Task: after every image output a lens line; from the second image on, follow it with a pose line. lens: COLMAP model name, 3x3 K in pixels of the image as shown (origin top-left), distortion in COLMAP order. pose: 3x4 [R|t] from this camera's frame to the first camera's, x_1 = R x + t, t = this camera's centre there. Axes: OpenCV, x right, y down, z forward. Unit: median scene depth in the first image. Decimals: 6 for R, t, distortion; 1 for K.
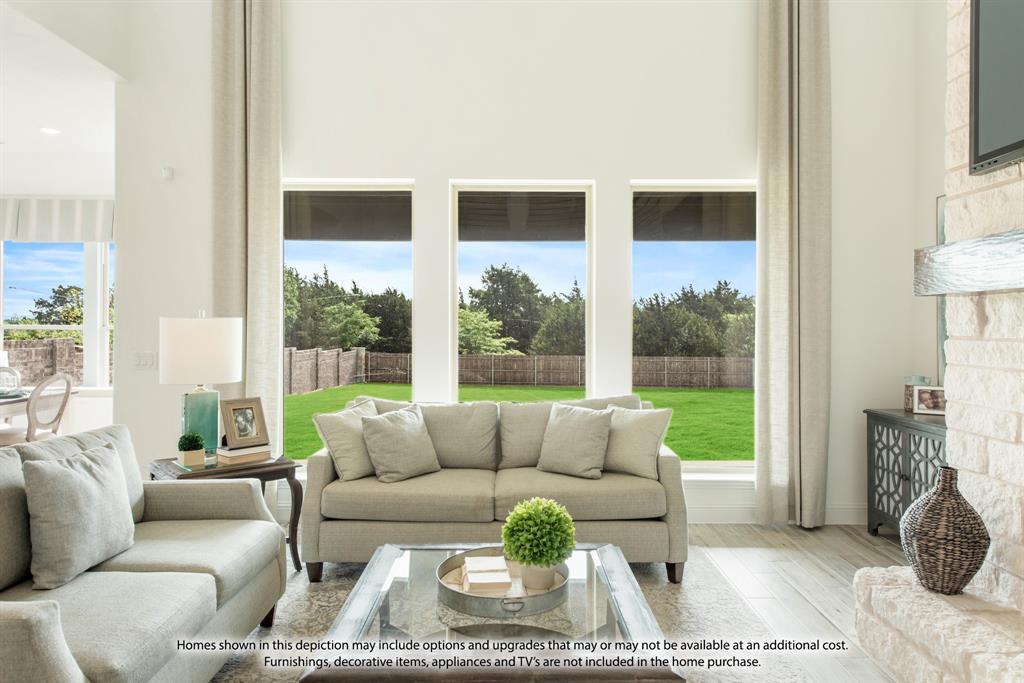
lens RADIAL K [[631.6, 0, 512.0], [0, 631.6, 341.5], [0, 0, 1]] dist [0.006224, -0.001107]
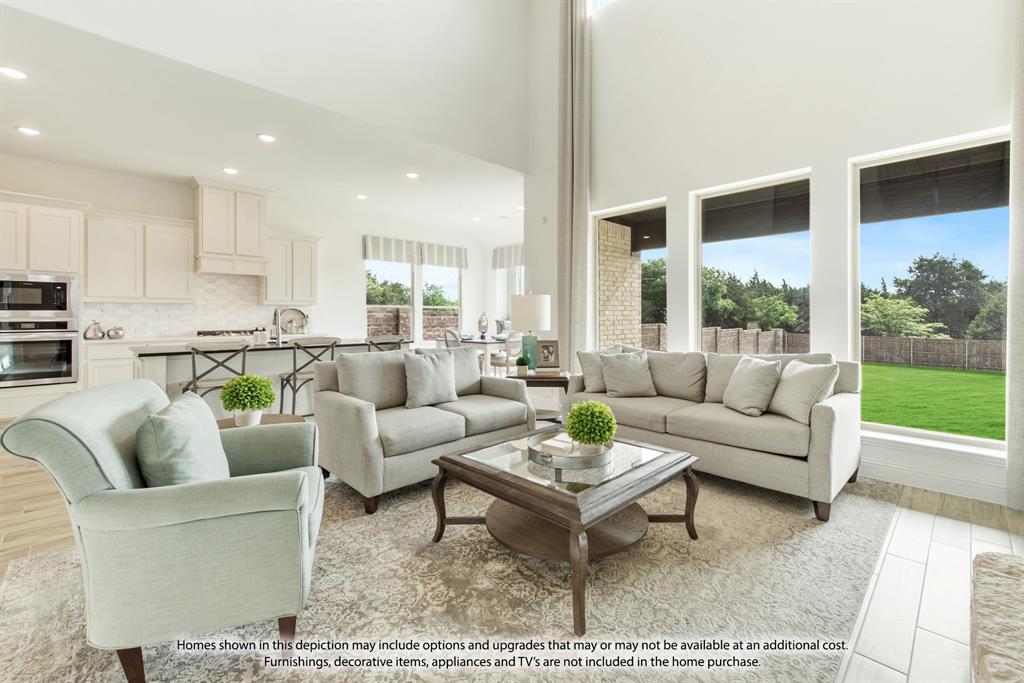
lens RADIAL K [[441.1, 0, 545.1], [0, 441.1, 318.3], [0, 0, 1]] dist [0.003142, 0.000059]
pose [[0.720820, 0.001132, -0.693121, 0.349583], [-0.012682, 0.999853, -0.011556, 0.034951], [0.693006, 0.017120, 0.720728, 0.082481]]
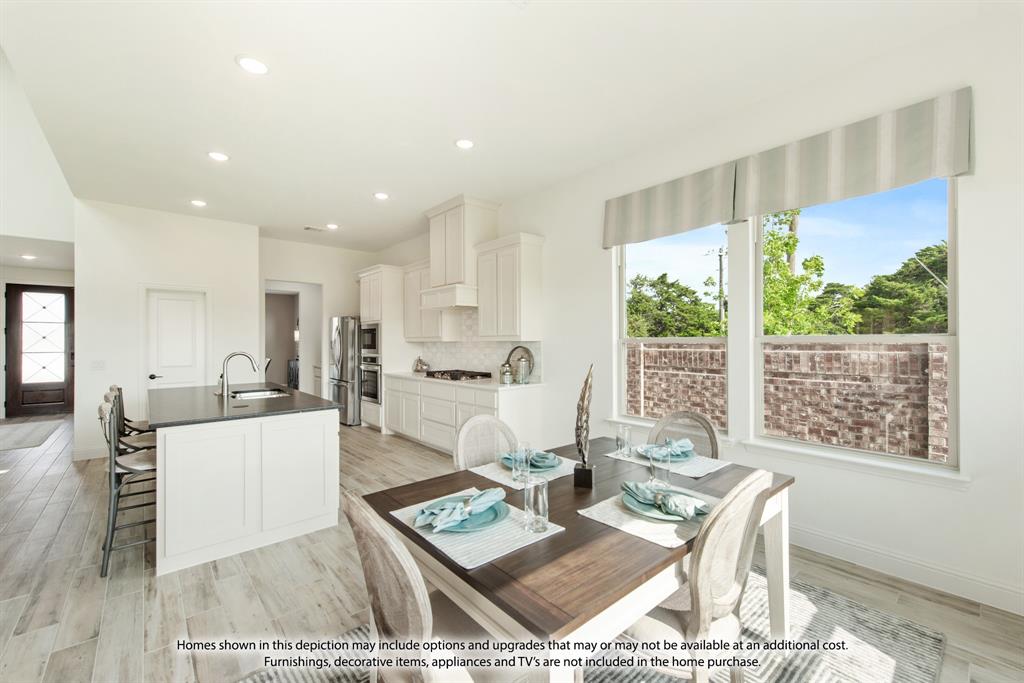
lens RADIAL K [[419.0, 0, 512.0], [0, 419.0, 341.5], [0, 0, 1]] dist [0.001812, 0.000089]
pose [[-0.759765, -0.000859, -0.650197, -0.745690], [-0.013584, 0.999802, 0.014552, -0.035899], [0.650056, 0.019889, -0.759626, 1.440843]]
